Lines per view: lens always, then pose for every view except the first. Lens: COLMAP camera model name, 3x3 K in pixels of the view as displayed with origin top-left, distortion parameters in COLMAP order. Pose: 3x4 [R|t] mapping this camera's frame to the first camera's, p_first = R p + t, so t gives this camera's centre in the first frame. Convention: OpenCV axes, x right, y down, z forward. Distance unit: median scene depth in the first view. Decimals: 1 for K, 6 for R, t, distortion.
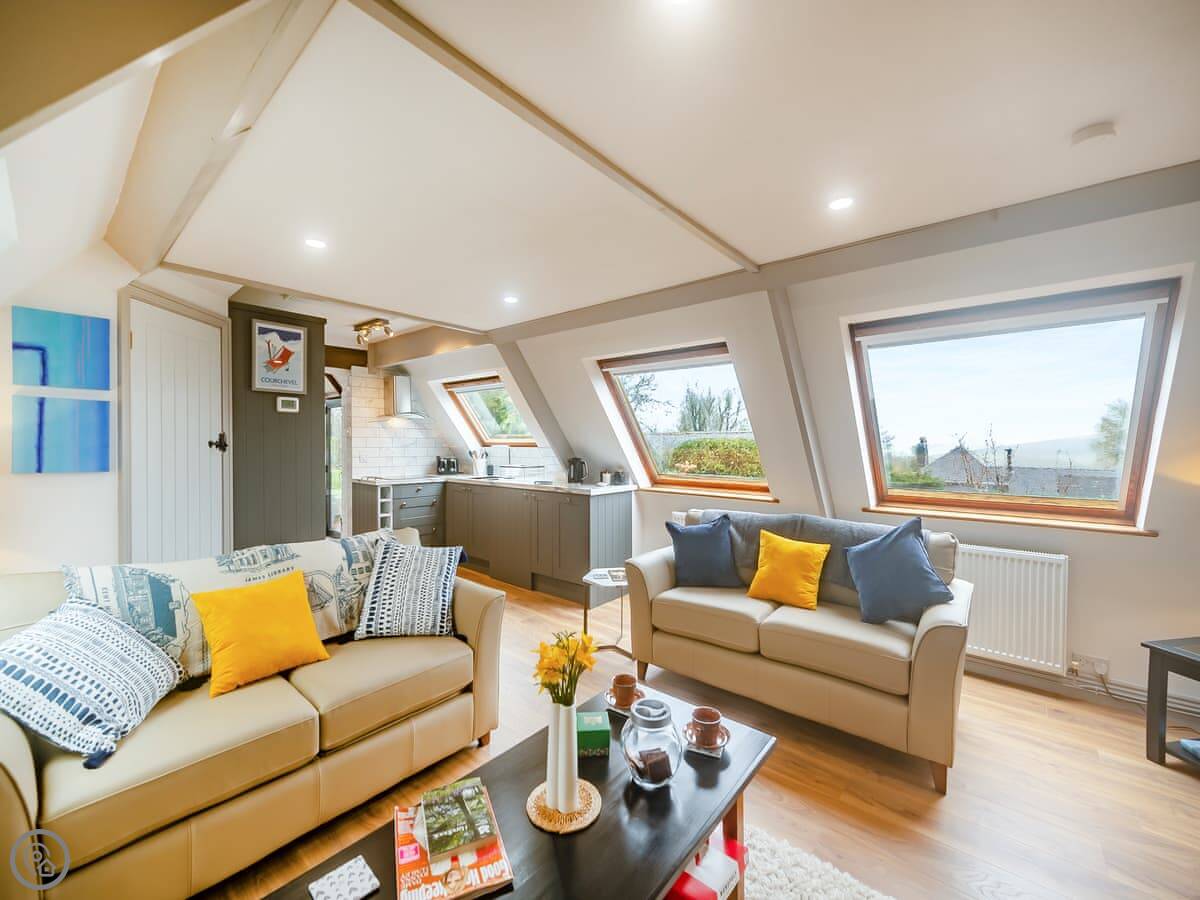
lens RADIAL K [[482.1, 0, 606.1], [0, 482.1, 450.3], [0, 0, 1]] dist [0.000377, -0.004717]
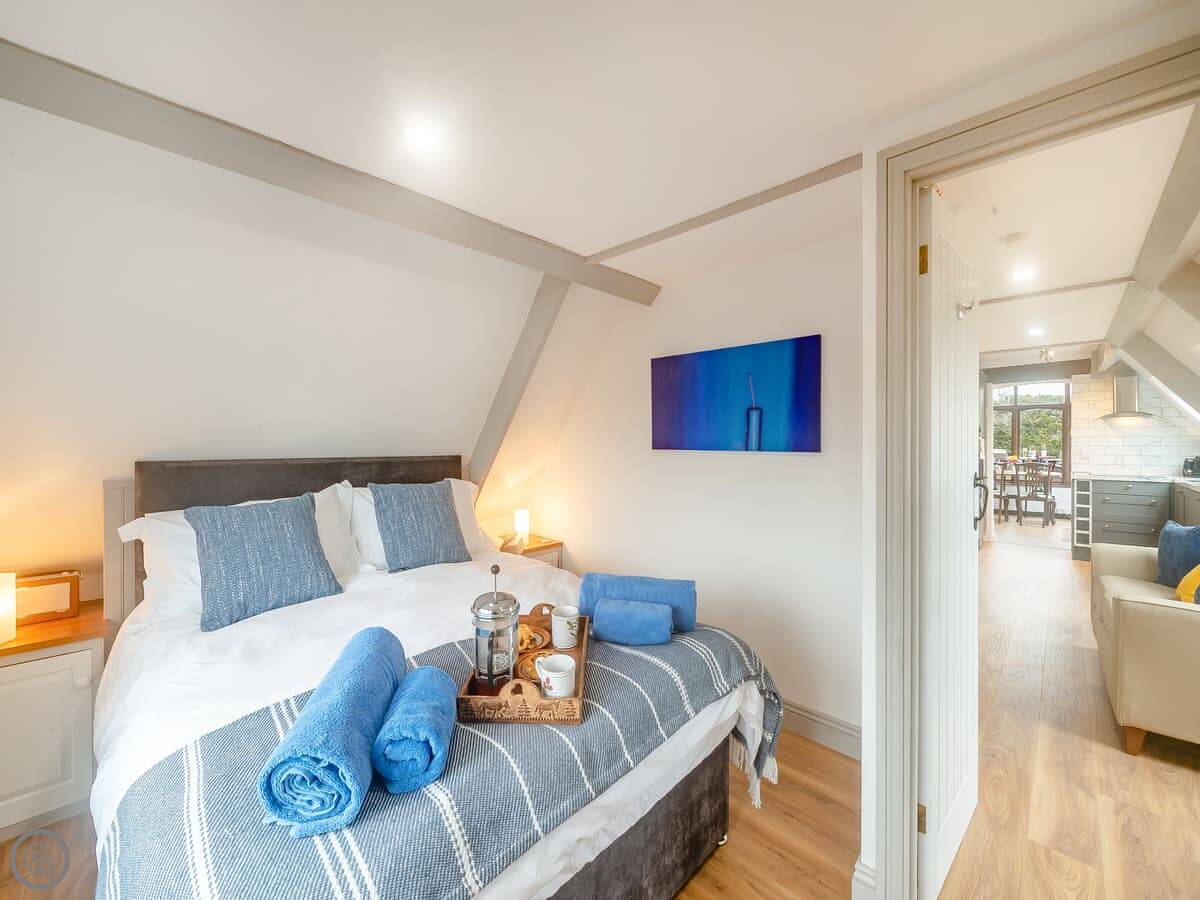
lens RADIAL K [[499.9, 0, 603.4], [0, 499.9, 448.4], [0, 0, 1]] dist [-0.000375, -0.000282]
pose [[-0.049558, 0.007847, -0.998740, 0.723514], [-0.012940, 0.999880, 0.008498, 0.004090], [0.998687, 0.013345, -0.049451, -0.058175]]
